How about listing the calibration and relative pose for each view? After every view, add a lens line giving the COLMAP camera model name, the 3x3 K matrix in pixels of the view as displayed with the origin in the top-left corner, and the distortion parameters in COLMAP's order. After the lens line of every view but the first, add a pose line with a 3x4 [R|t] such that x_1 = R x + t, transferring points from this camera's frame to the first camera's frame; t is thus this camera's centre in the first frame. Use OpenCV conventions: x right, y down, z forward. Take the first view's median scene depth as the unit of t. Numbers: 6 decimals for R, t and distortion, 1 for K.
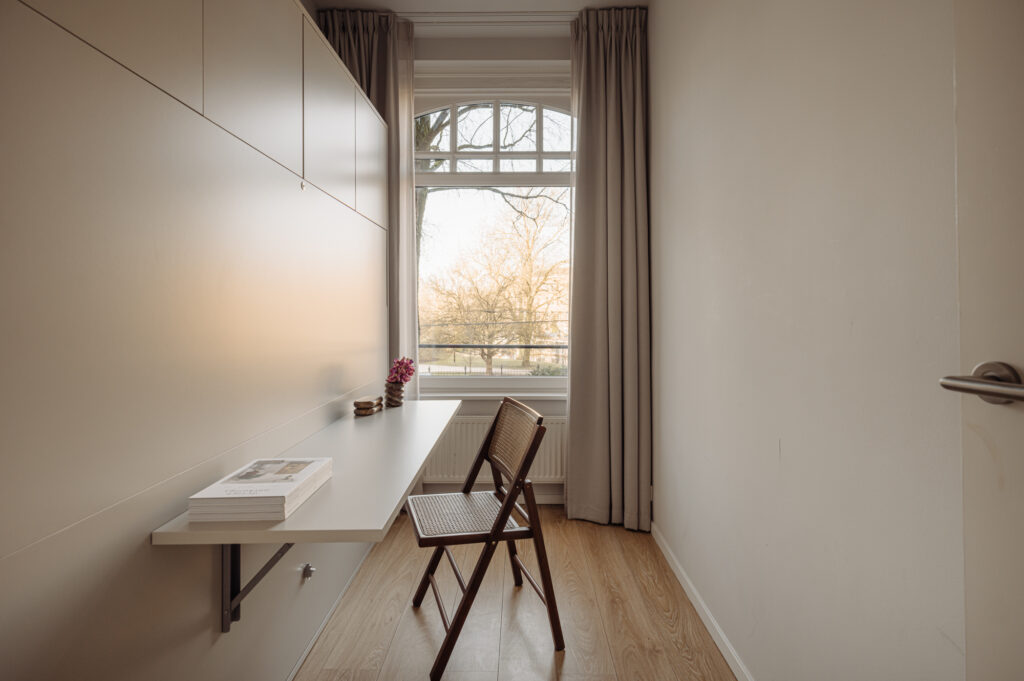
lens RADIAL K [[469.0, 0, 515.0], [0, 469.0, 316.2], [0, 0, 1]] dist [0.001018, 0.000236]
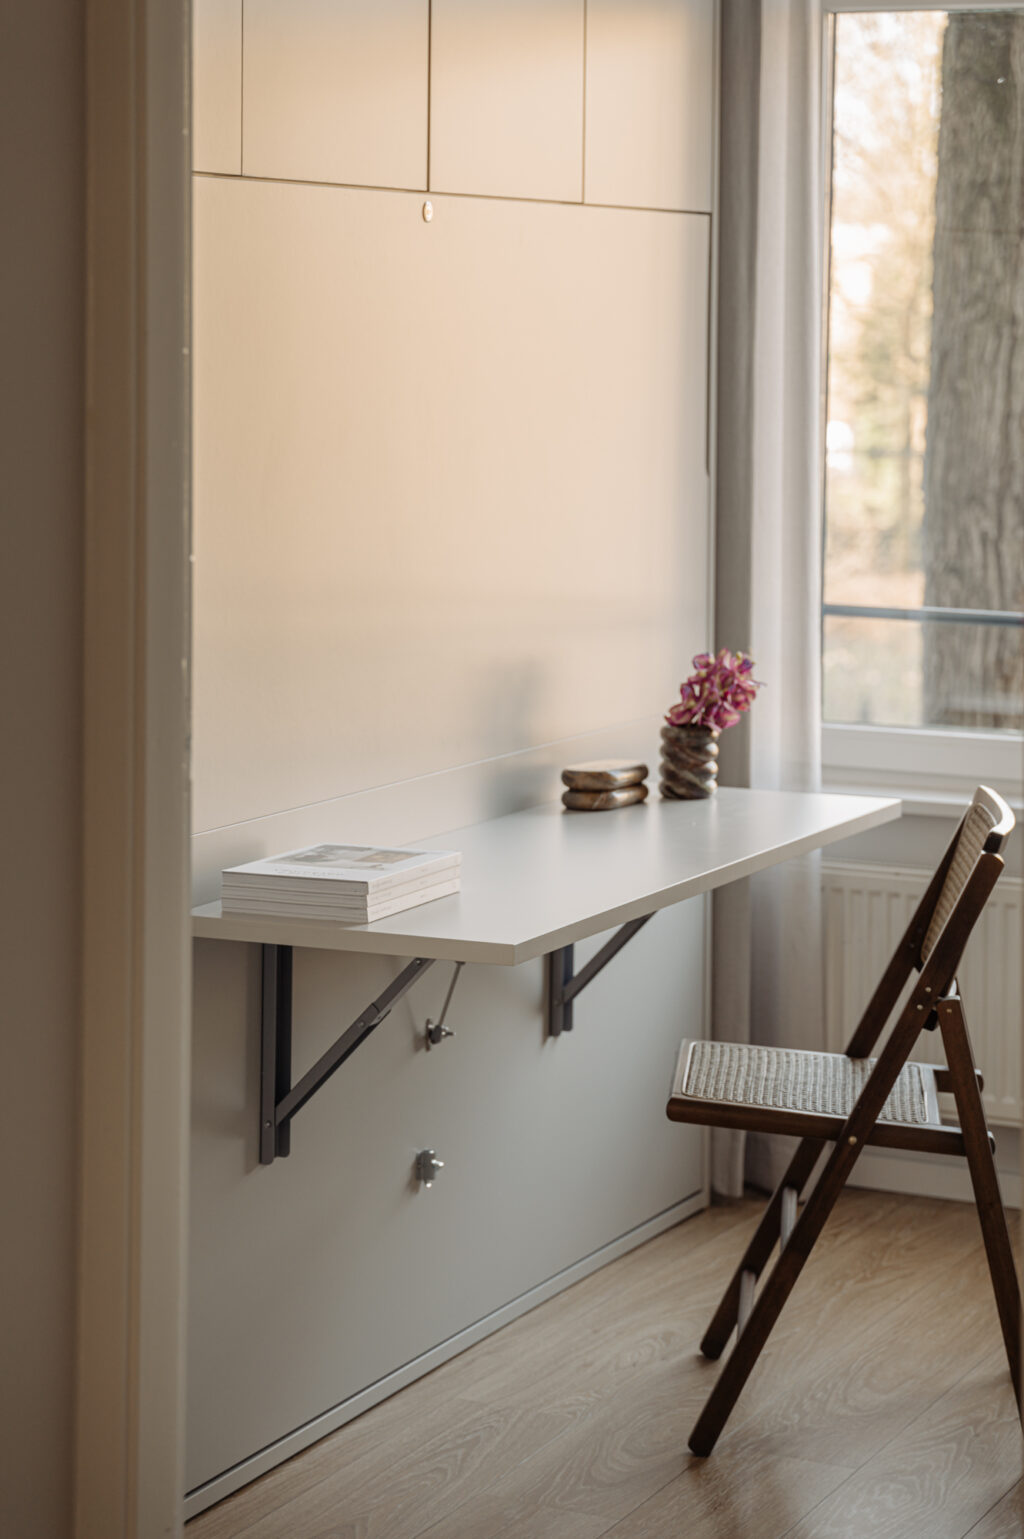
lens RADIAL K [[3447.2, 0, 511.9], [0, 3447.2, 769.2], [0, 0, 1]] dist [-0.053686, -0.098058]
pose [[0.905109, 0.070734, -0.419254, 0.697146], [-0.019258, 0.991873, 0.125768, -0.139672], [0.424743, -0.105759, 0.899116, -1.319714]]
